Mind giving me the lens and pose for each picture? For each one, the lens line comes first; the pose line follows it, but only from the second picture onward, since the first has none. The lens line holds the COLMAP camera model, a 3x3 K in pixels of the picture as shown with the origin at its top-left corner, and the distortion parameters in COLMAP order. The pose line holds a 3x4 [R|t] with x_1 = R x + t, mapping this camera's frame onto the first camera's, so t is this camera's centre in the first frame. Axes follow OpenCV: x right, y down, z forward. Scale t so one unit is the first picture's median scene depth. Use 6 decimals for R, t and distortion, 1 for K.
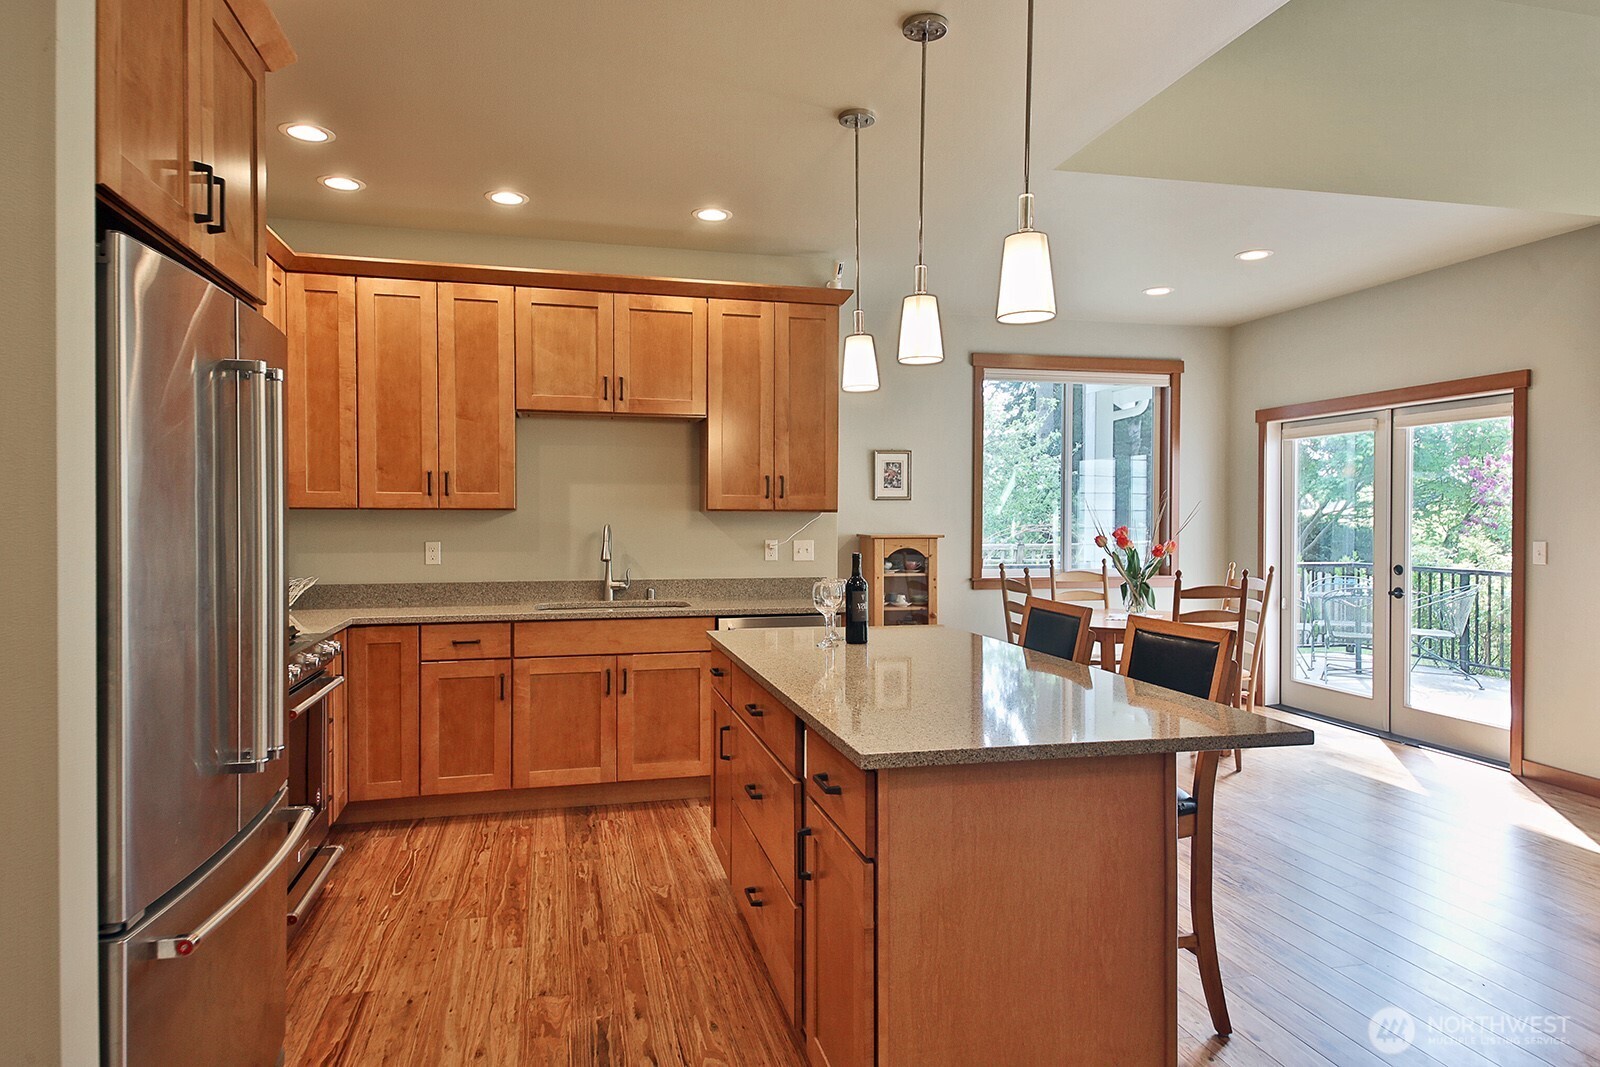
lens RADIAL K [[999.9, 0, 797.8], [0, 999.9, 506.1], [0, 0, 1]] dist [0.046385, 0.000170]
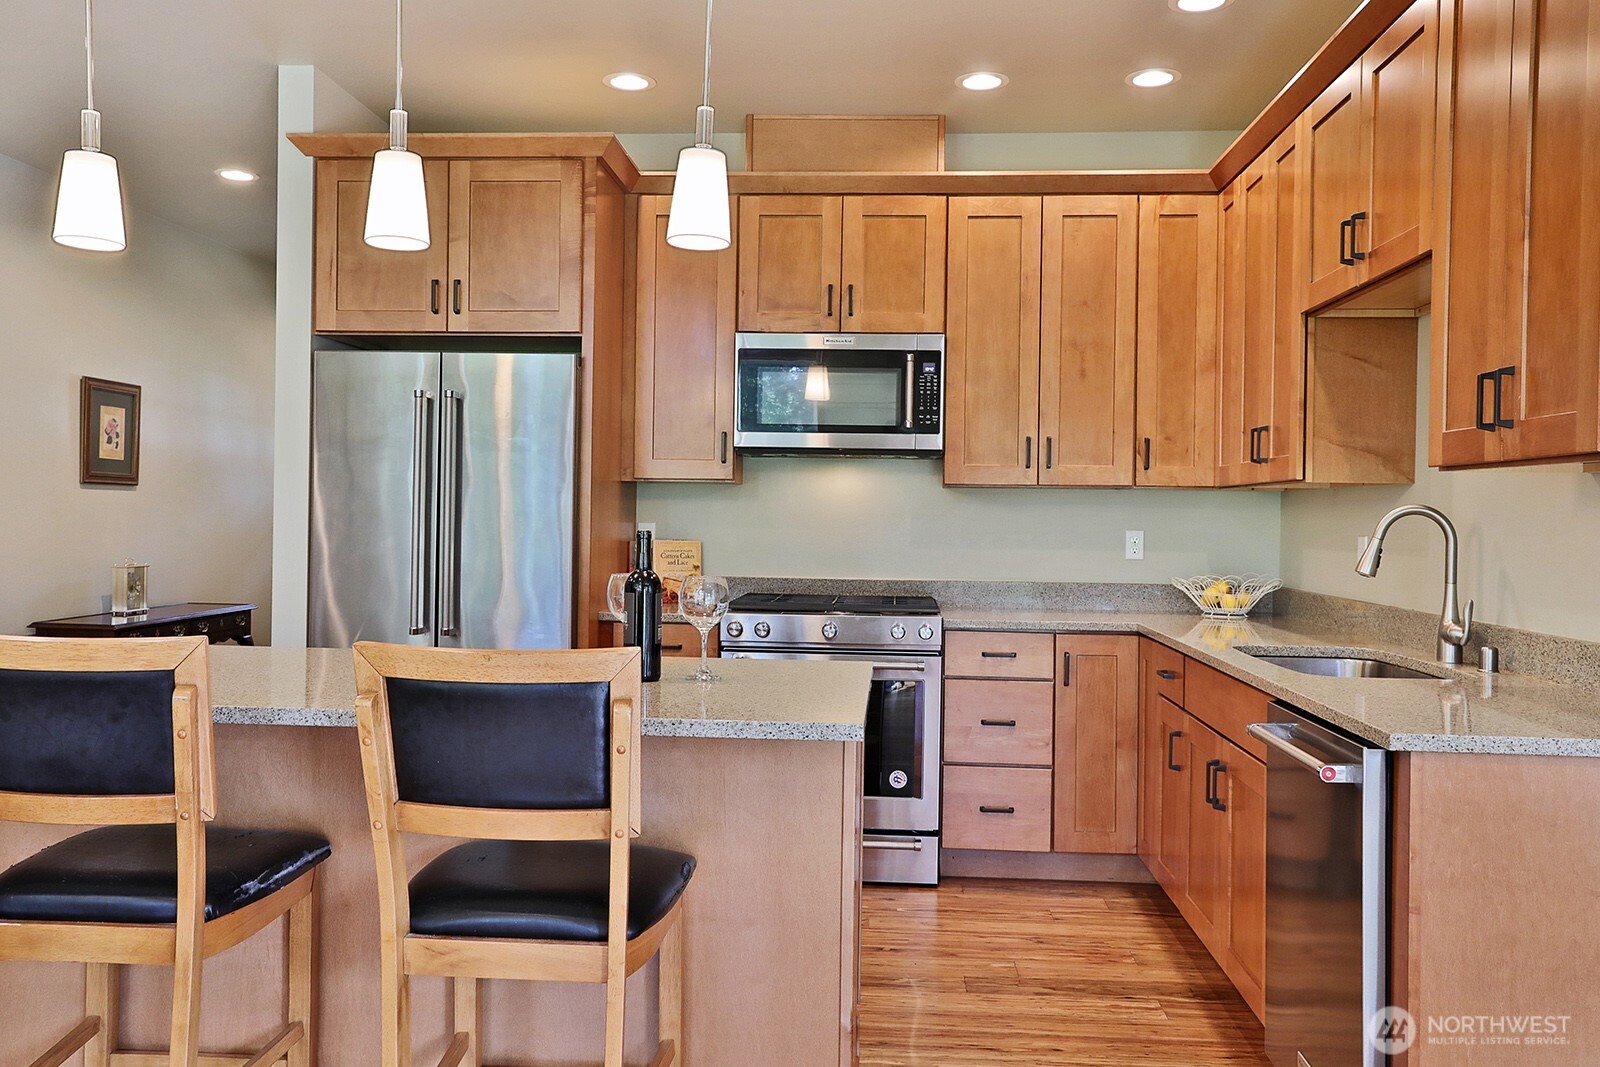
lens RADIAL K [[1349.4, 0, 803.9], [0, 1349.4, 540.5], [0, 0, 1]] dist [0.001639, 0.106511]
pose [[-0.321370, 0.014664, -0.946840, 0.593396], [0.000674, 0.999883, 0.015257, 0.026382], [0.946953, 0.004265, -0.321343, 1.007345]]
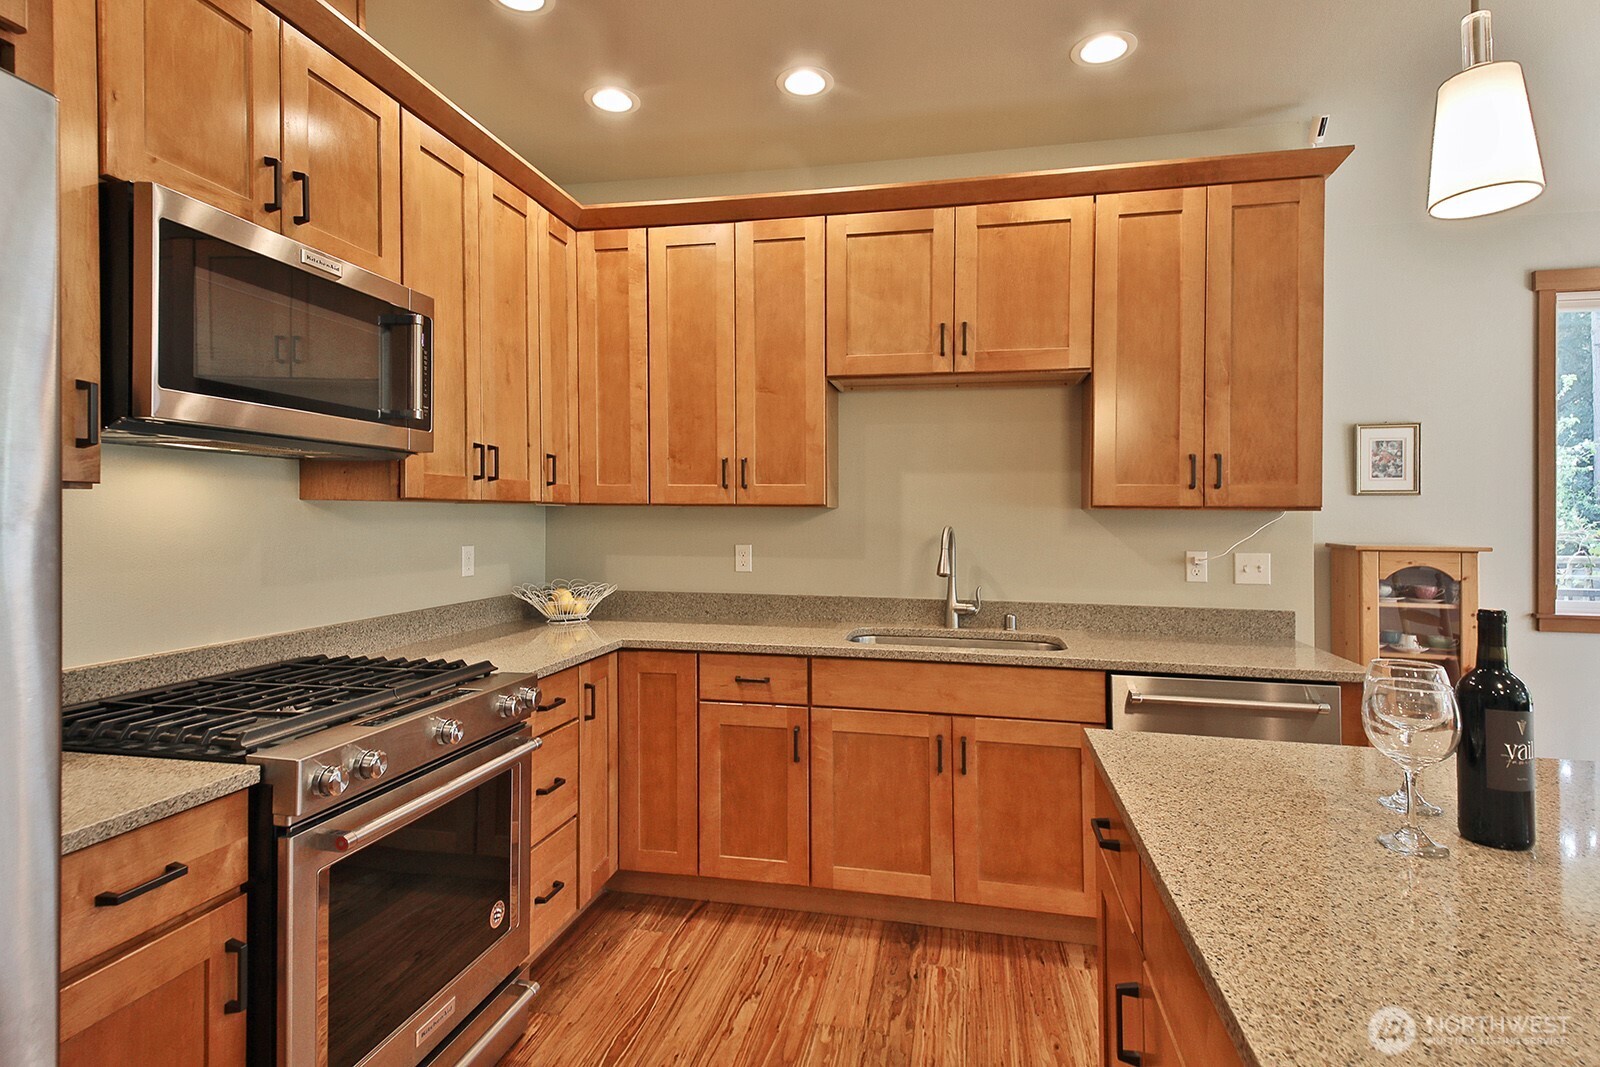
lens RADIAL K [[815.7, 0, 786.5], [0, 815.7, 503.4], [0, 0, 1]] dist [0.060218, -0.000995]
pose [[0.897184, -0.002363, -0.441650, -0.031902], [-0.000834, 0.999975, -0.007045, 0.006137], [0.441655, 0.006689, 0.897160, 0.432465]]
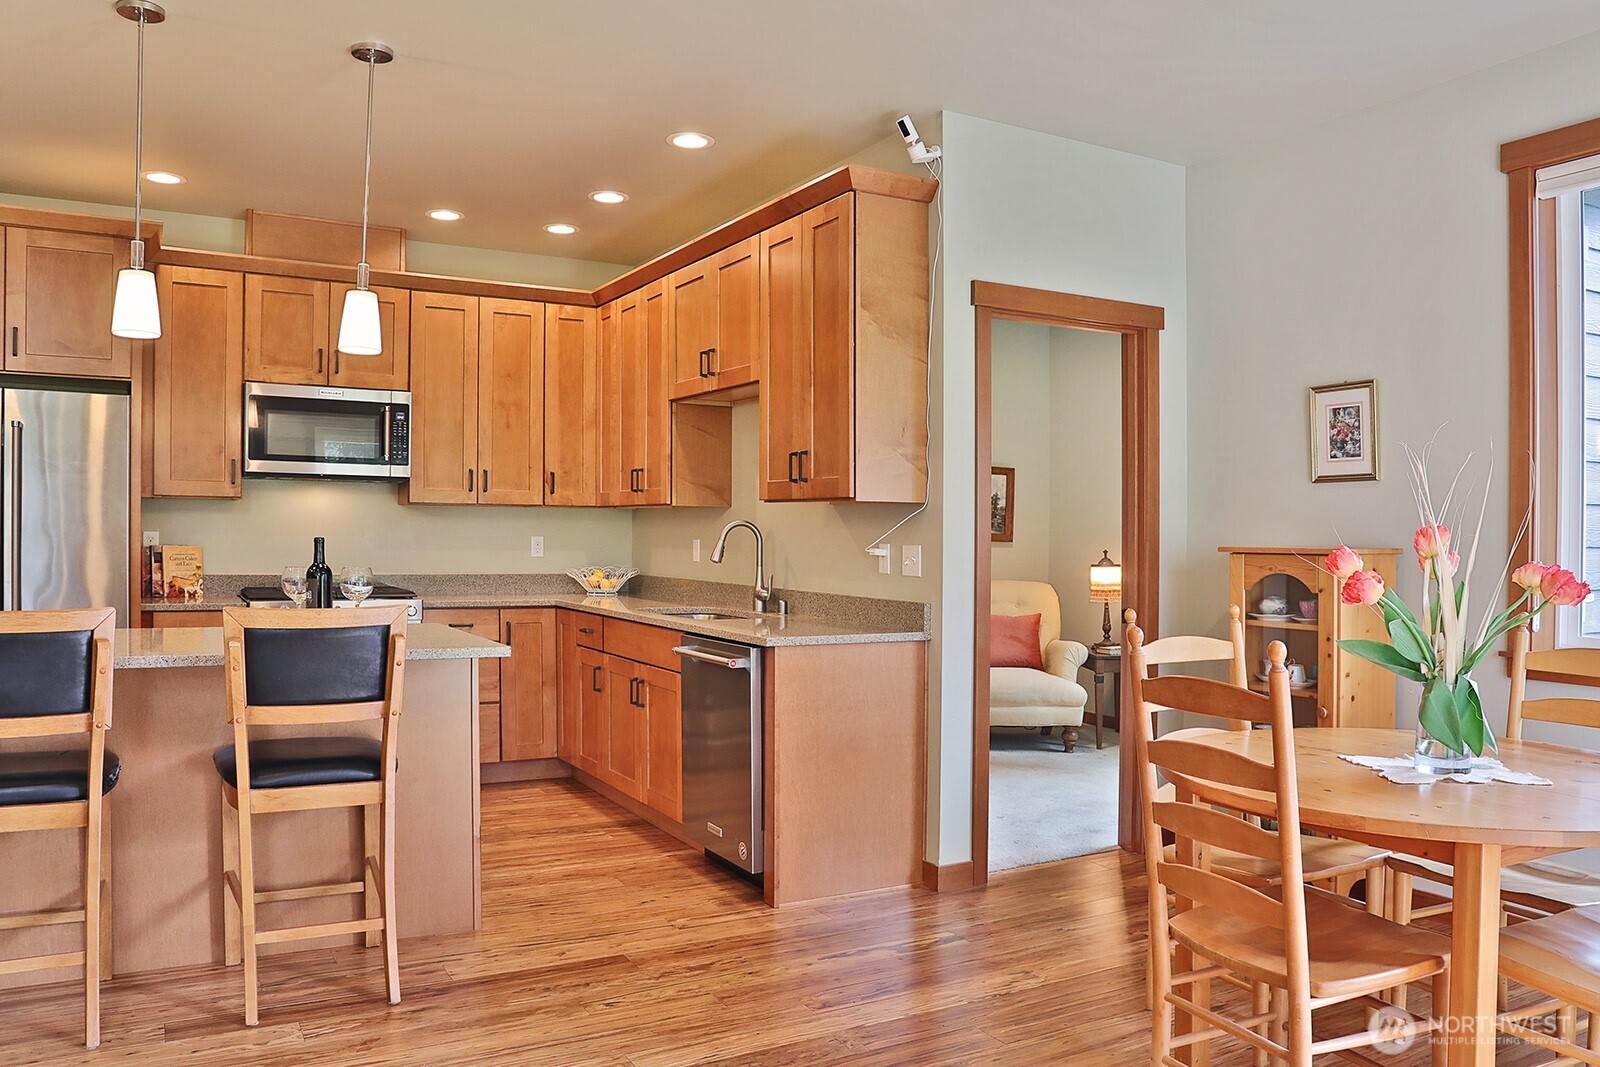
lens RADIAL K [[1276.0, 0, 800.0], [0, 1276.0, 533.5], [0, 0, 1]] dist [-0.004012, 0.005285]
pose [[0.237717, 0.005383, -0.971320, 0.964001], [0.001060, 0.999983, 0.005801, 0.023797], [0.971334, -0.002409, 0.237707, 0.852378]]
